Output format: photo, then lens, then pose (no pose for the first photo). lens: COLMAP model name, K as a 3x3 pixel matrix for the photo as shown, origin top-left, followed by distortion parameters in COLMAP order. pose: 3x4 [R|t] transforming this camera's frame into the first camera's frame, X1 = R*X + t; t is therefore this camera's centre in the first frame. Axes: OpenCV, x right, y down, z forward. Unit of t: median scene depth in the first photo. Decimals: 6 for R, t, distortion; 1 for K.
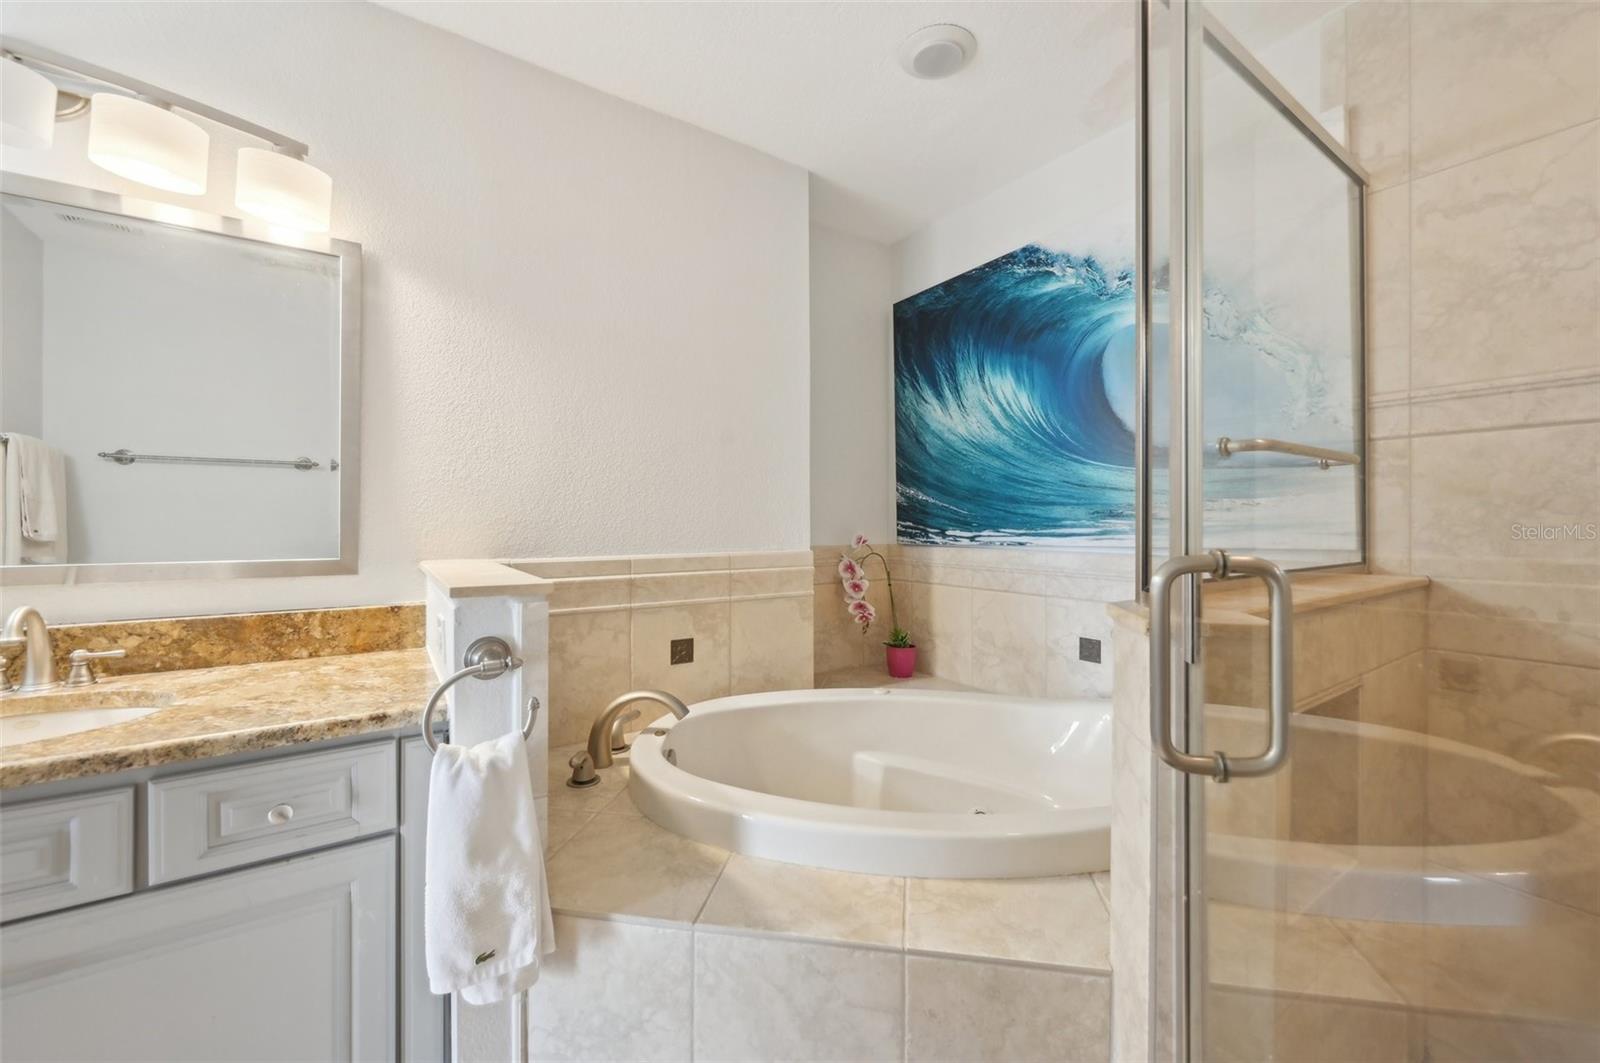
lens RADIAL K [[639.9, 0, 800.7], [0, 639.9, 519.7], [0, 0, 1]] dist [-0.001176, 0.000054]
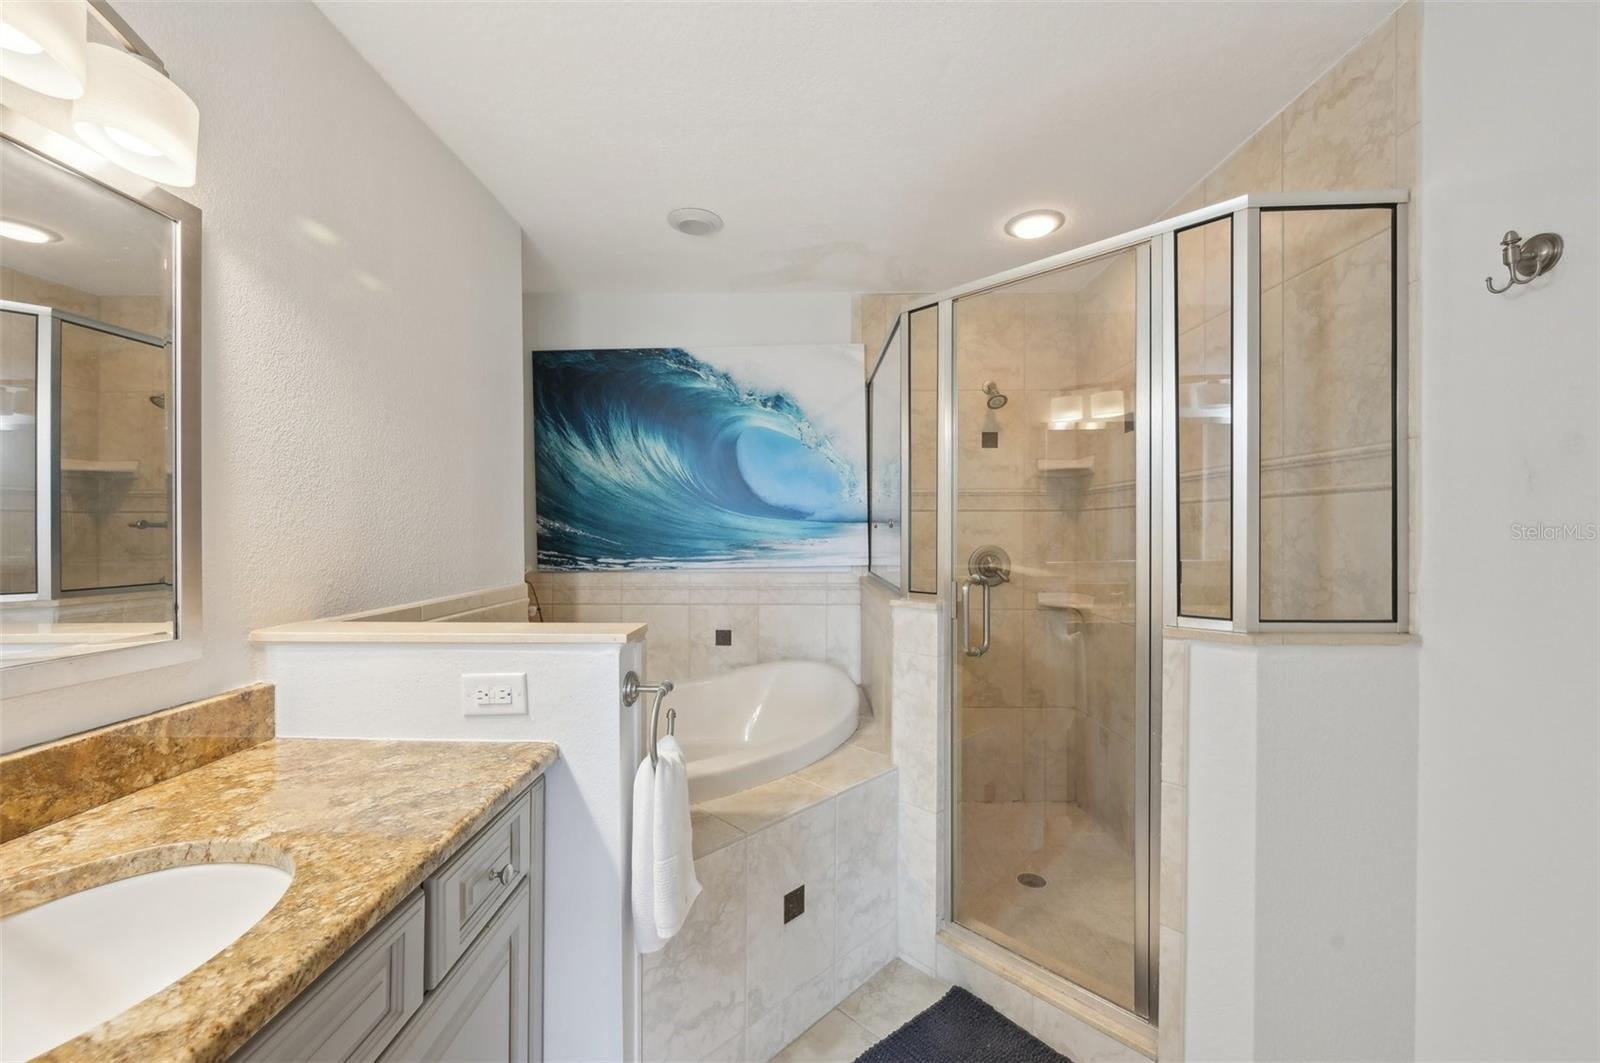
lens RADIAL K [[634.8, 0, 800.0], [0, 634.8, 531.5], [0, 0, 1]] dist [-0.001023, -0.000051]
pose [[0.575943, -0.000735, 0.817489, -0.592619], [-0.002913, 0.999991, 0.002951, -0.043140], [-0.817485, -0.004081, 0.575936, 0.008292]]
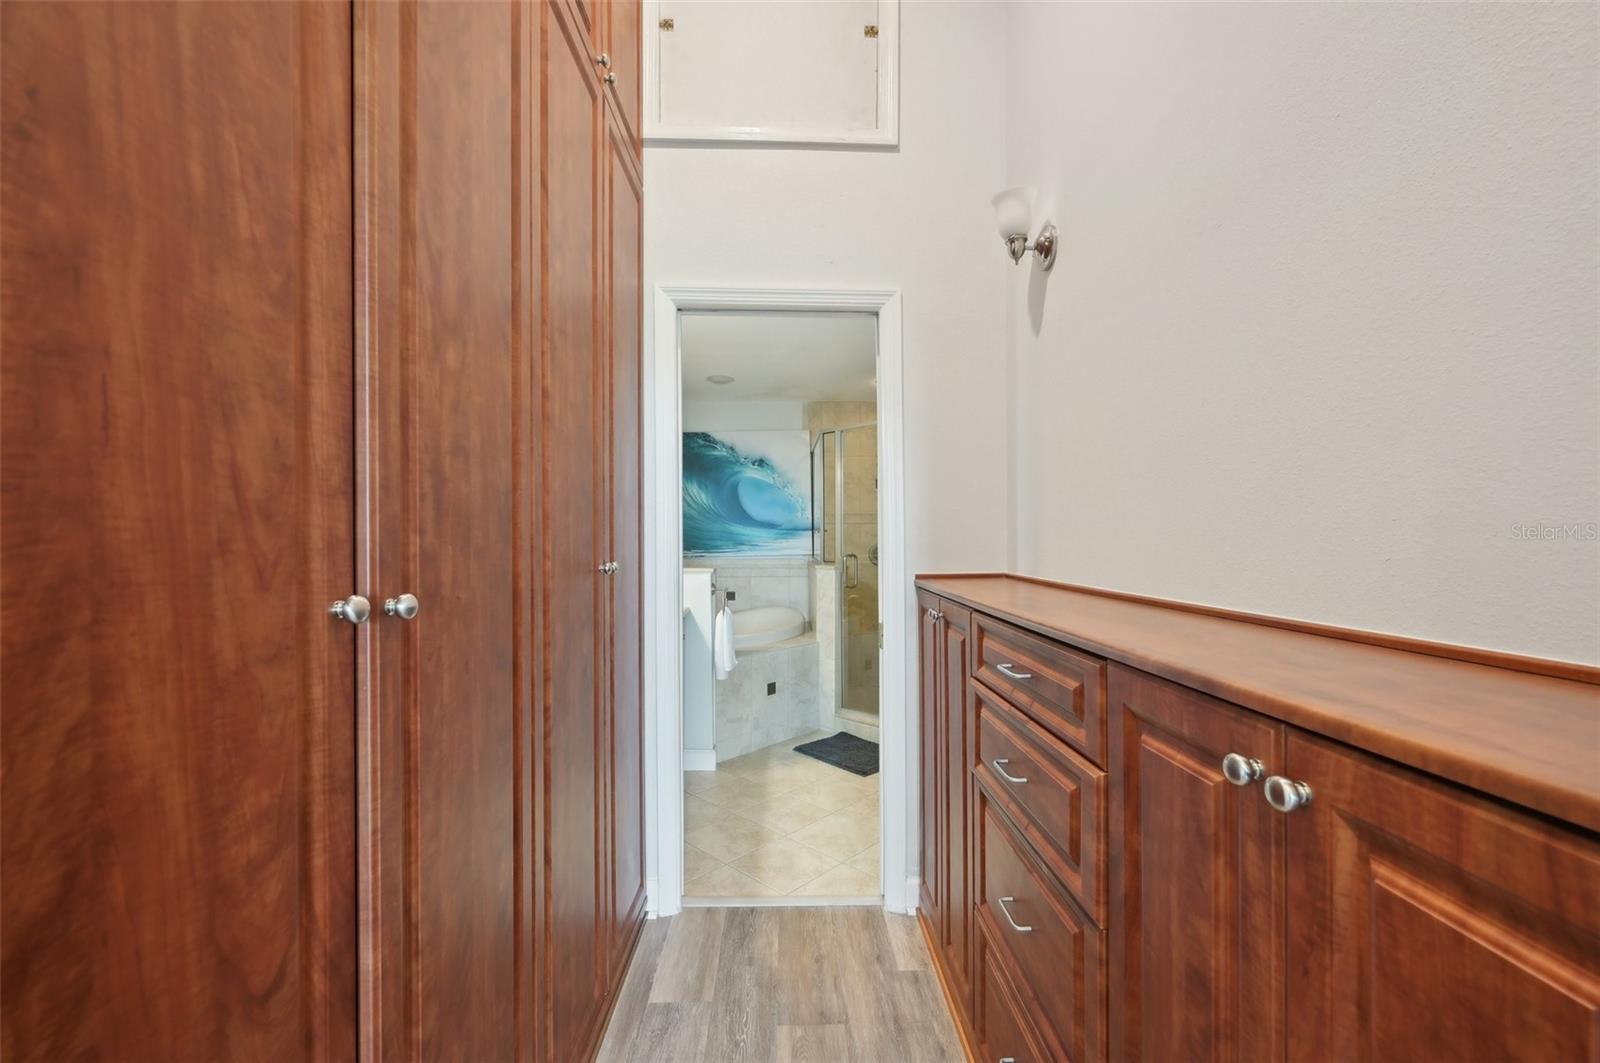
lens RADIAL K [[647.4, 0, 800.0], [0, 647.4, 531.5], [0, 0, 1]] dist [-0.000644, 0.000215]
pose [[0.546232, 0.005515, 0.837616, -1.470221], [0.003165, 0.999958, -0.008648, -0.032792], [-0.837628, 0.007375, 0.546192, -0.622260]]
